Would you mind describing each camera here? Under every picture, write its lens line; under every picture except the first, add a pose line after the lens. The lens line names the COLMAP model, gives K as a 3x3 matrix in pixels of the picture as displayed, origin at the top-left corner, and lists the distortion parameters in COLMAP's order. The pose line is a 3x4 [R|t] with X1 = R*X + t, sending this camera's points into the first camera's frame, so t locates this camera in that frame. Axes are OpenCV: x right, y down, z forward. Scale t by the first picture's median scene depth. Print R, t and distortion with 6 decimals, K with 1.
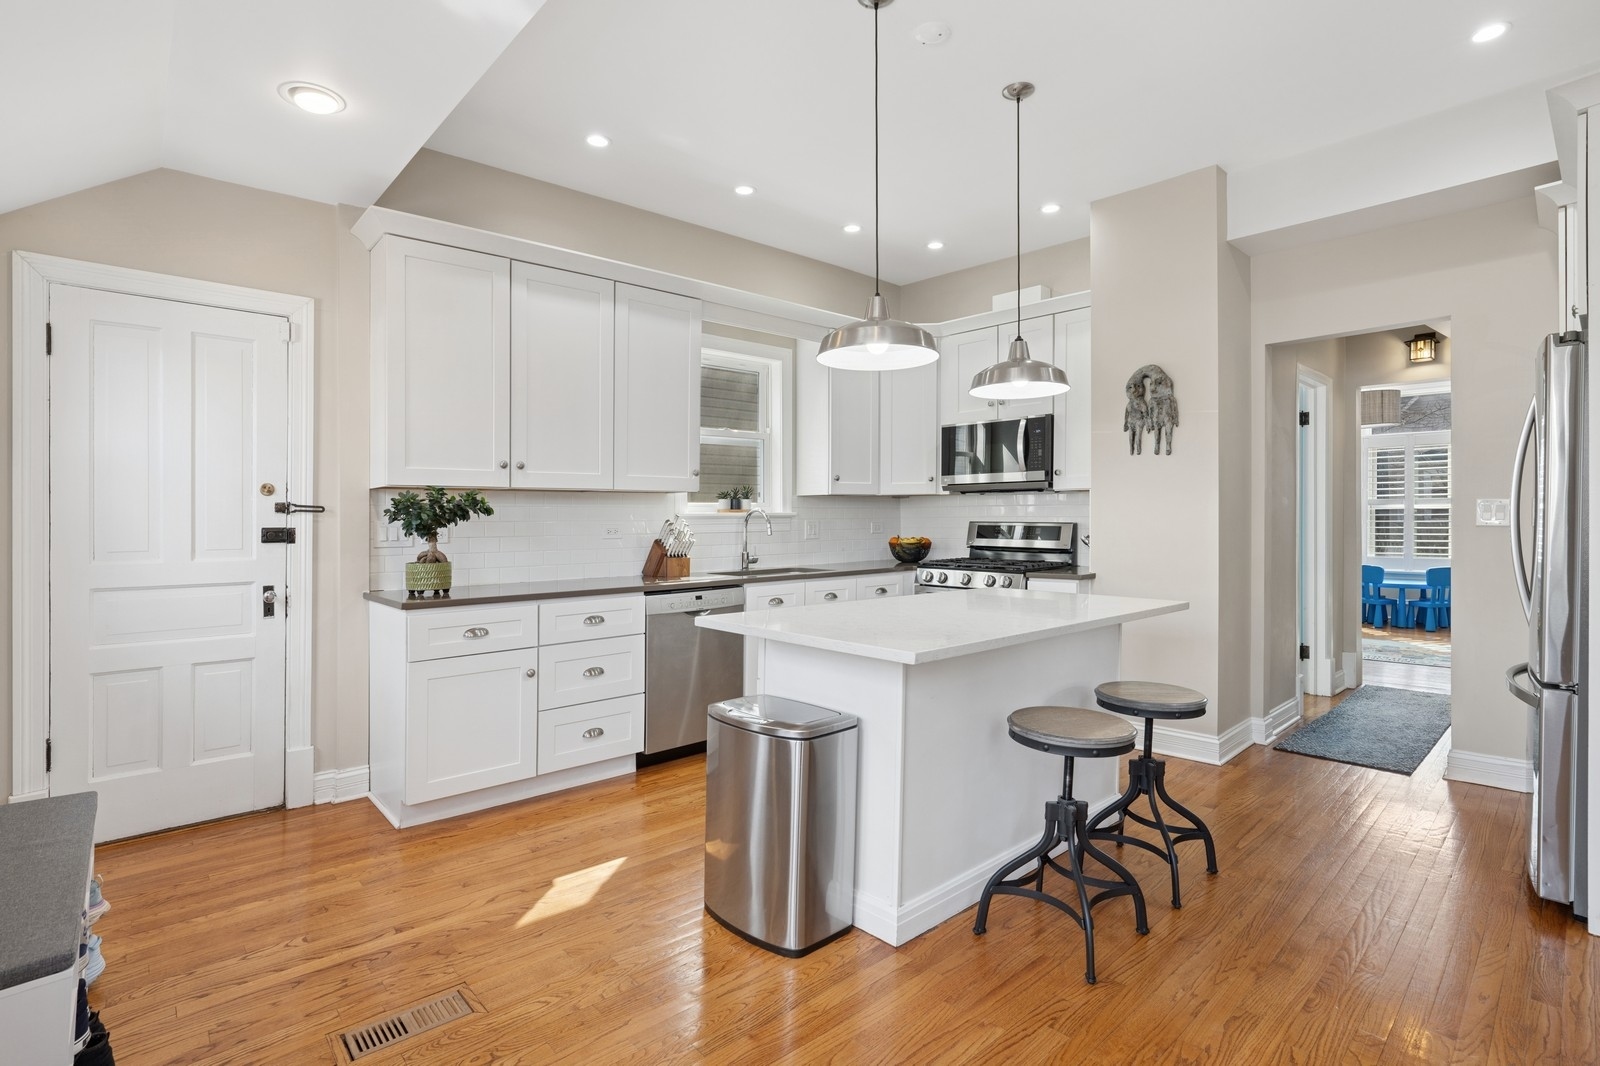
lens RADIAL K [[752.2, 0, 800.0], [0, 752.2, 533.0], [0, 0, 1]] dist [-0.054292, 0.017500]
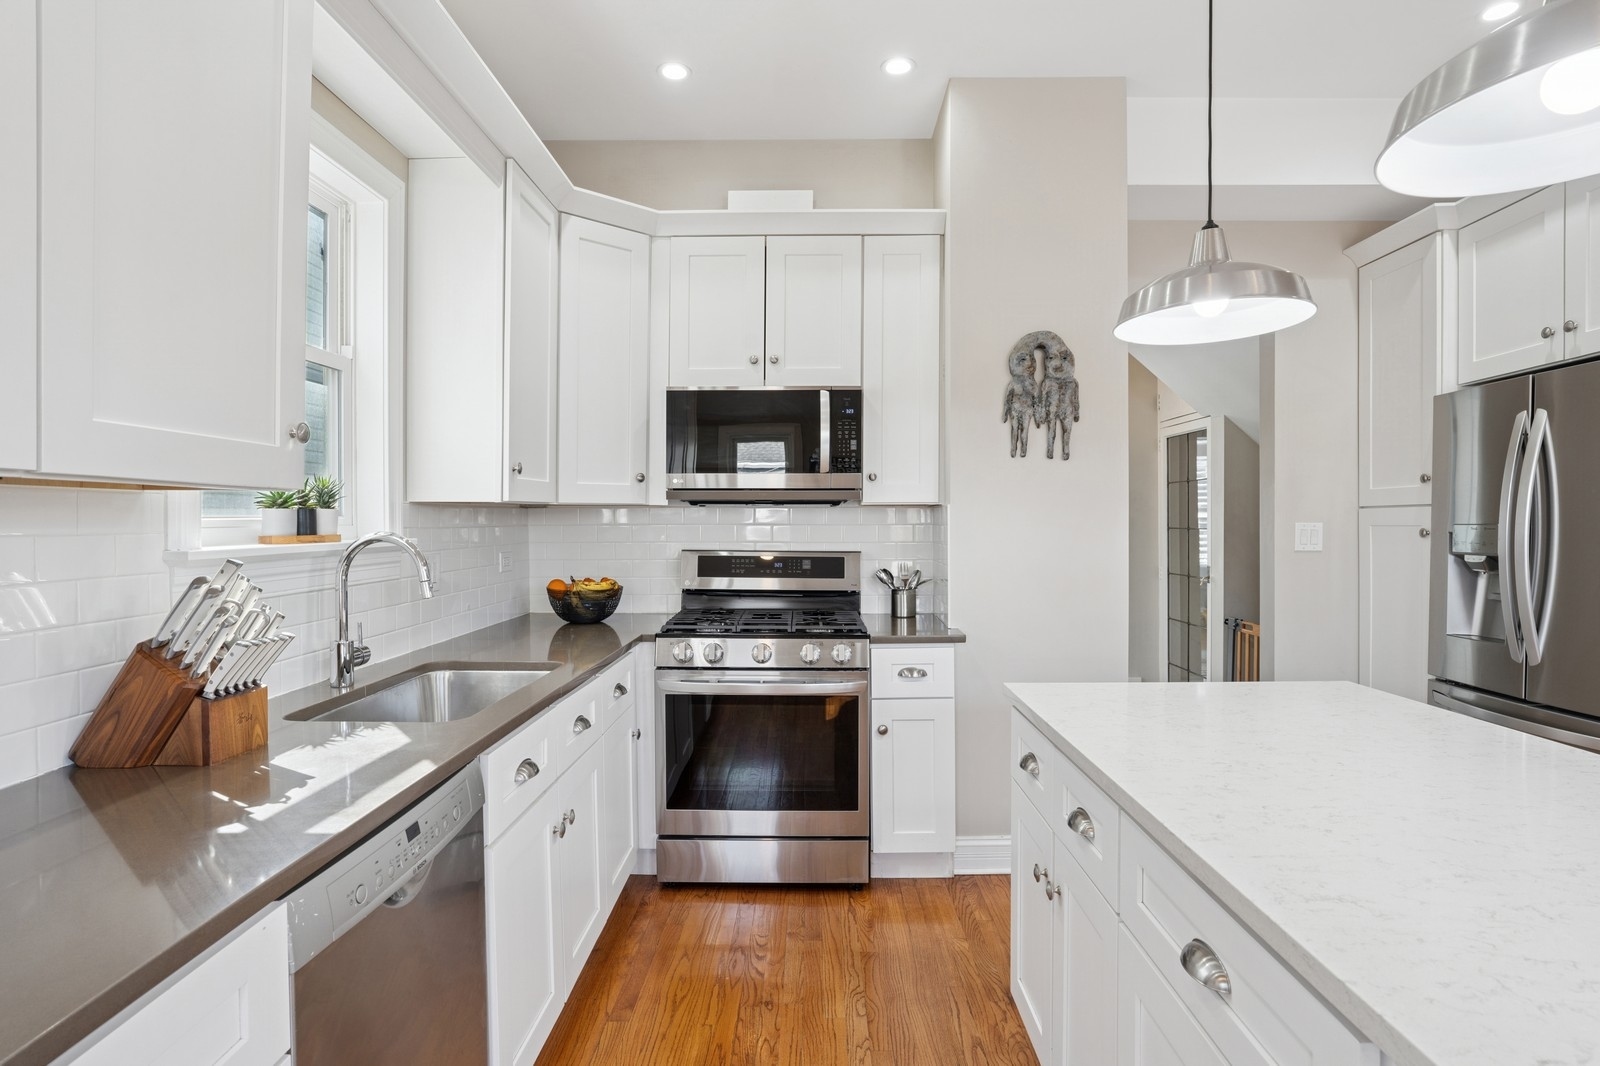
lens RADIAL K [[827.5, 0, 793.3], [0, 827.5, 529.8], [0, 0, 1]] dist [-0.022970, -0.000421]
pose [[0.706847, -0.001201, 0.707366, -0.215429], [0.010826, 0.999900, -0.009120, -0.028012], [-0.707284, 0.014104, 0.706789, 0.526540]]
